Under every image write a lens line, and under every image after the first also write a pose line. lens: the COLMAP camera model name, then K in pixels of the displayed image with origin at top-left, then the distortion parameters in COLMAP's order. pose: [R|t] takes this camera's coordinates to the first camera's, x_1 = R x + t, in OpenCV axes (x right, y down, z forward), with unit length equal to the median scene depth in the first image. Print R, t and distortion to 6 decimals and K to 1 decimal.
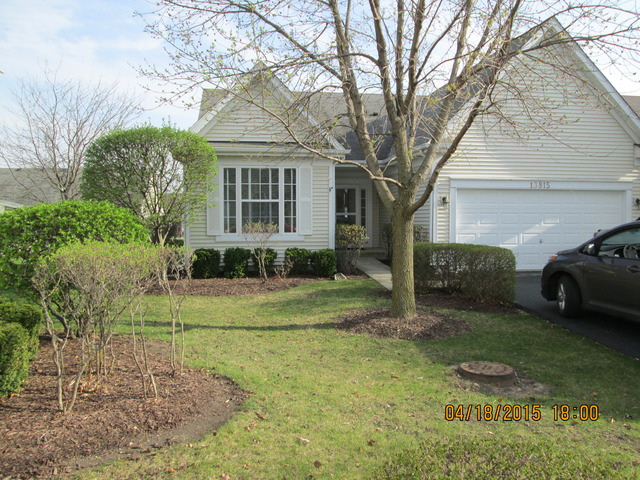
lens RADIAL K [[531.3, 0, 320.0], [0, 531.3, 240.0], [0, 0, 1]] dist [-0.050844, -0.002267]
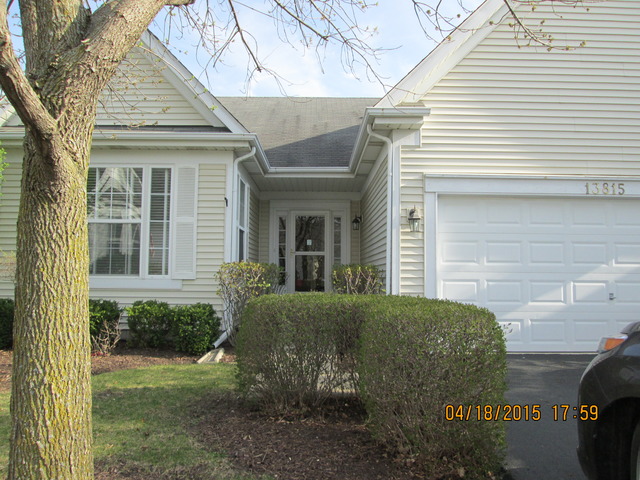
lens RADIAL K [[531.3, 0, 320.0], [0, 531.3, 240.0], [0, 0, 1]] dist [-0.050844, -0.002267]
pose [[0.989292, 0.003869, -0.145902, 0.214065], [-0.019704, 0.994038, -0.107243, 0.007404], [0.144617, 0.108969, 0.983469, 0.453875]]
